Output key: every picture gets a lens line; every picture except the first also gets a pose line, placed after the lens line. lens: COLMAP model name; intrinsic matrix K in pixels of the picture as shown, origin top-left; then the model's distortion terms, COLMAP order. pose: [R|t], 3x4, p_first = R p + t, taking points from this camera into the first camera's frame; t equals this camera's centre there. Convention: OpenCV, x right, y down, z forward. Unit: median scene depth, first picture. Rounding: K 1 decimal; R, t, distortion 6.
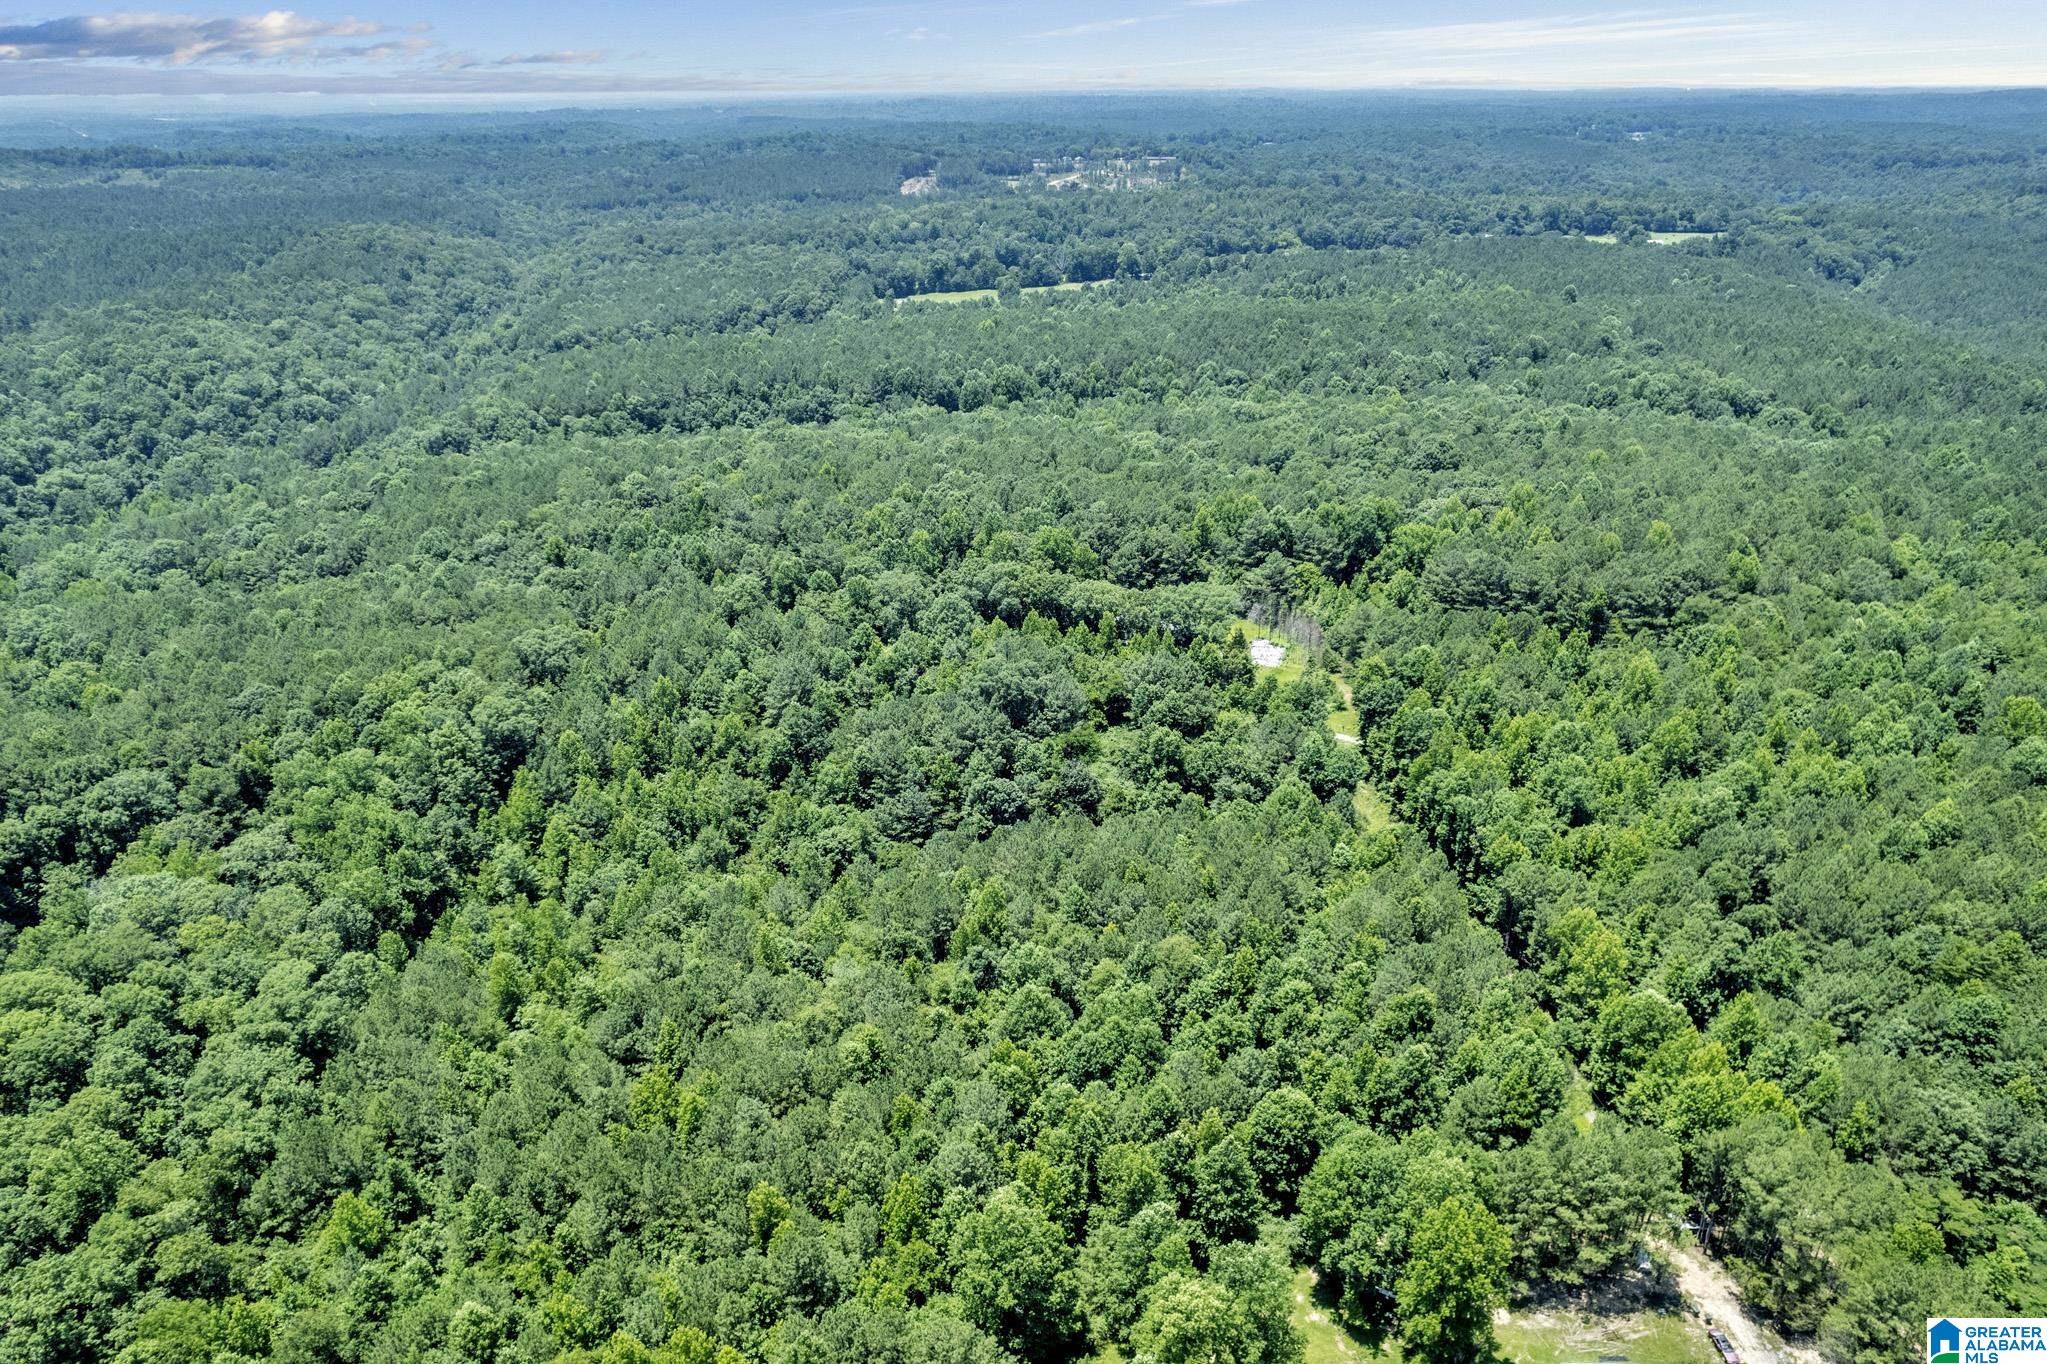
lens RADIAL K [[1302.6, 0, 1026.7], [0, 1302.6, 697.9], [0, 0, 1]] dist [-0.079805, 0.069939]
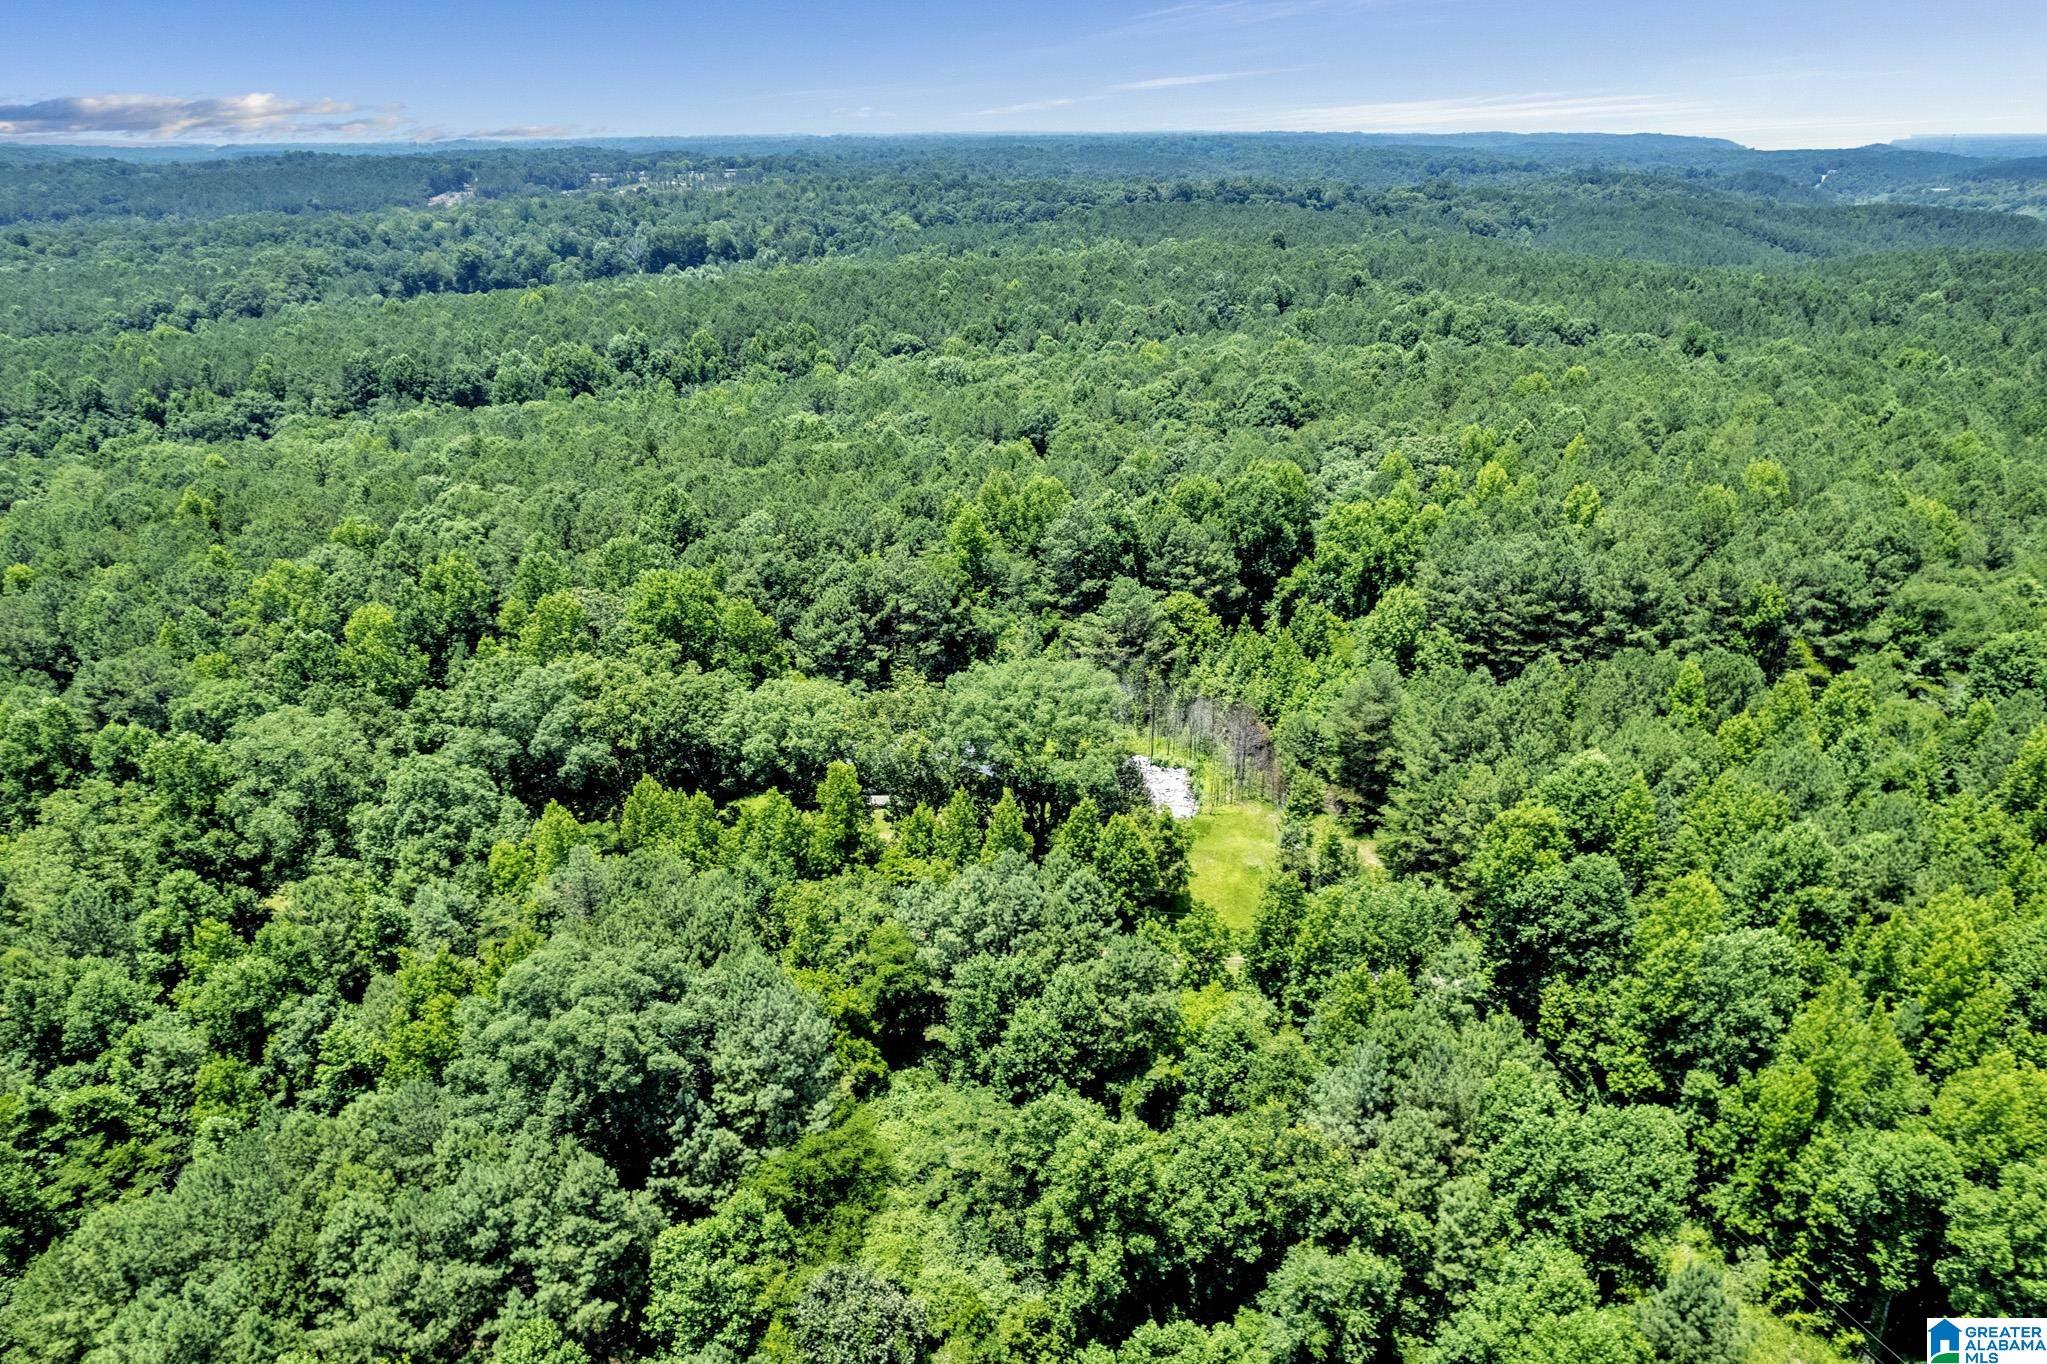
lens RADIAL K [[1302.6, 0, 1026.7], [0, 1302.6, 697.9], [0, 0, 1]] dist [-0.079805, 0.069939]
pose [[0.952613, -0.118387, 0.280202, 0.007212], [0.128004, 0.991641, -0.016207, -0.061102], [-0.275941, 0.051306, 0.959804, 0.513538]]
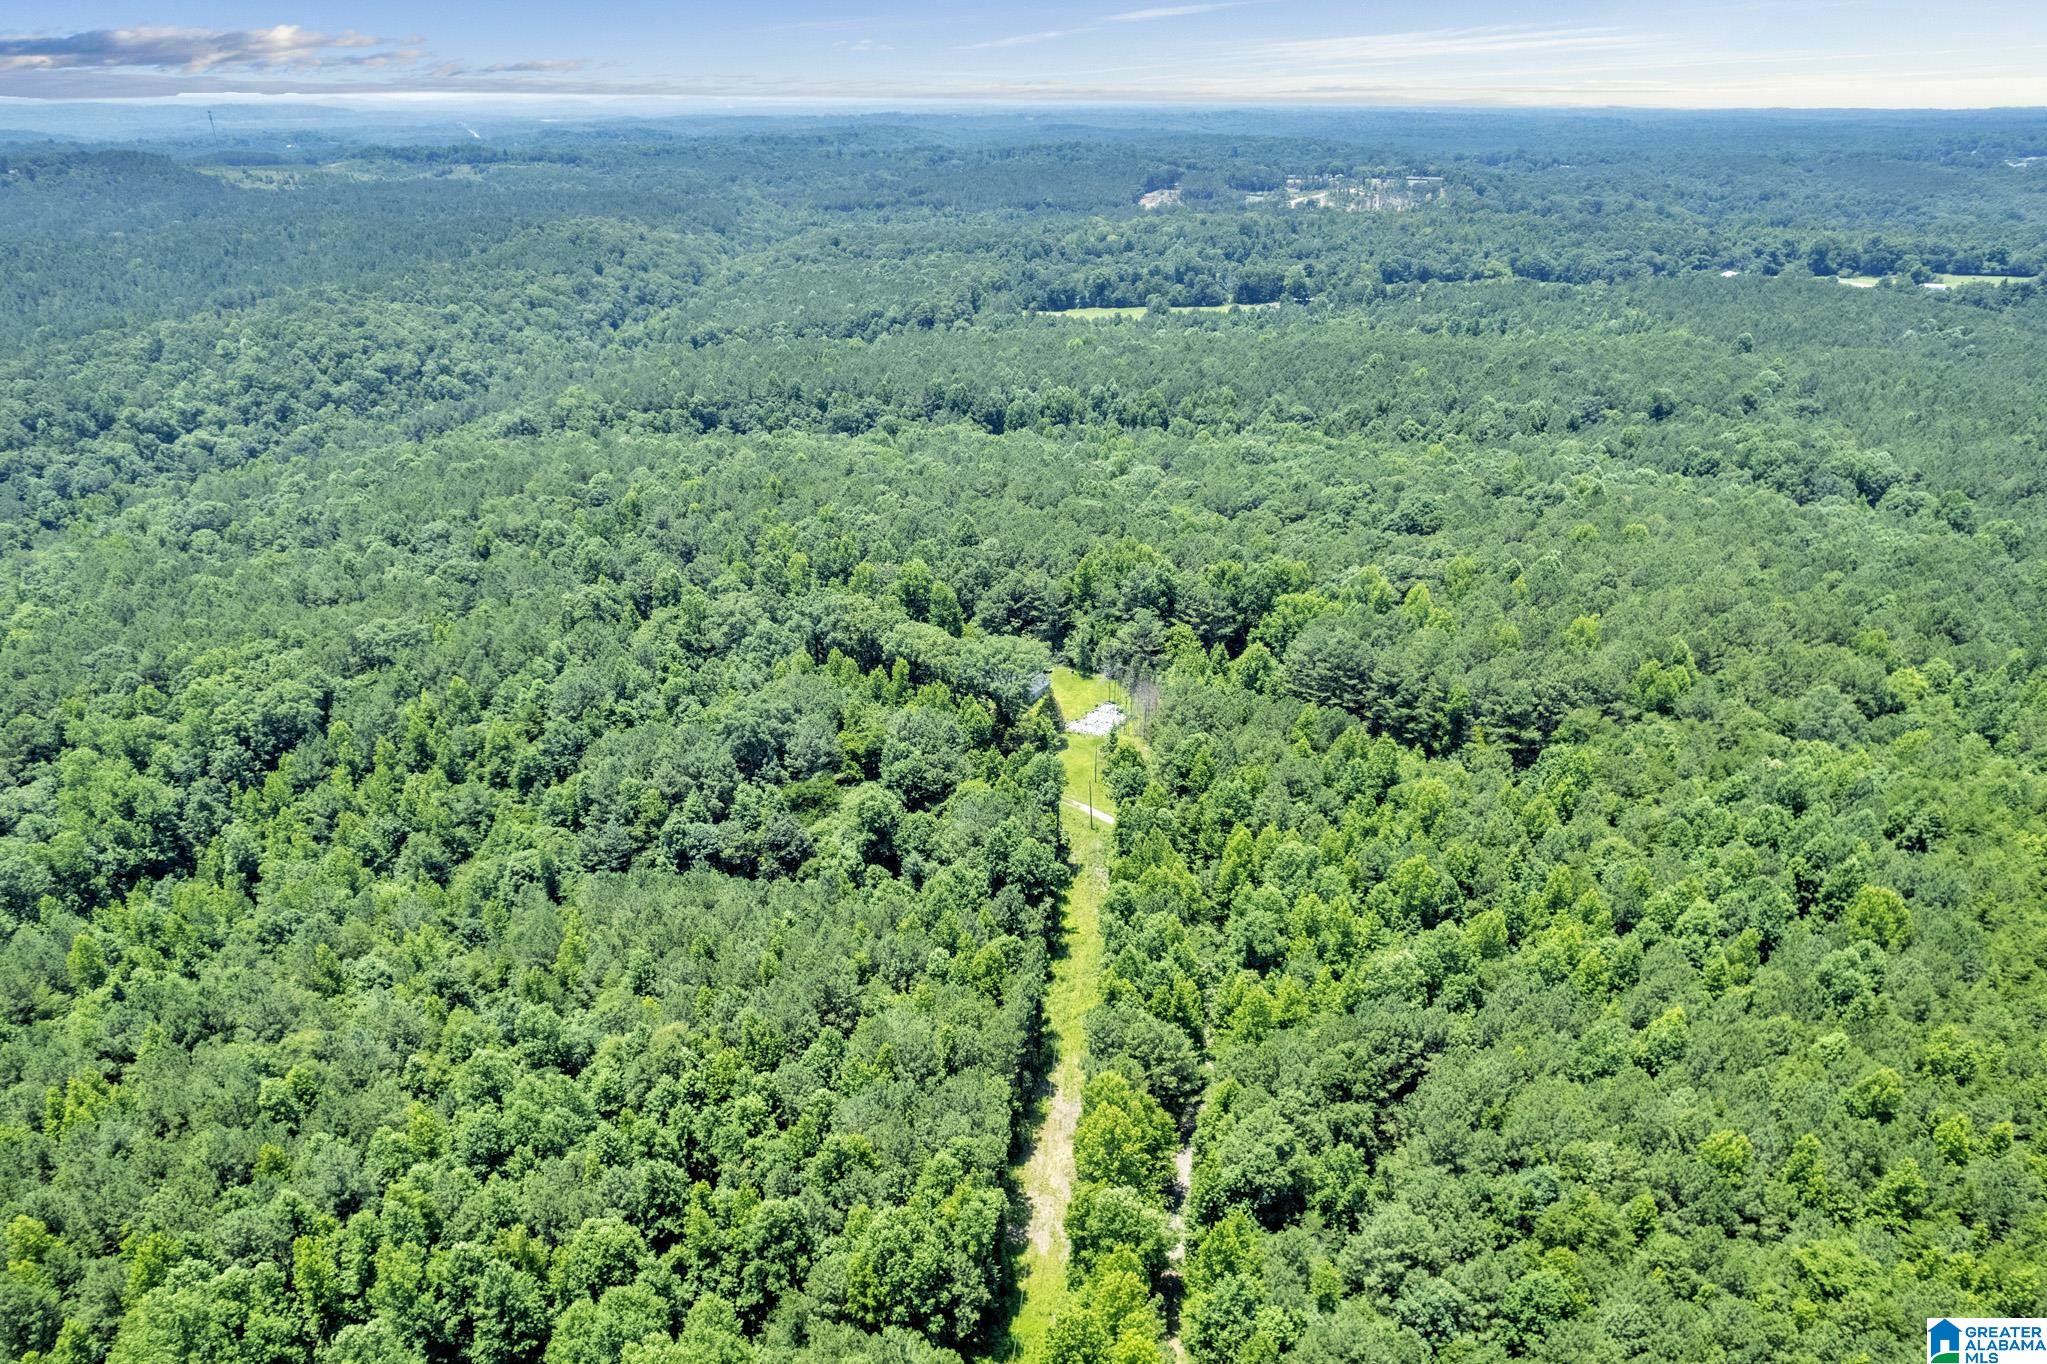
lens RADIAL K [[1302.6, 0, 1026.7], [0, 1302.6, 697.9], [0, 0, 1]] dist [-0.079805, 0.069939]
pose [[0.971474, 0.108253, -0.210998, 0.302586], [-0.109791, 0.993945, 0.004445, -0.044676], [0.210201, 0.018848, 0.977476, 0.087309]]
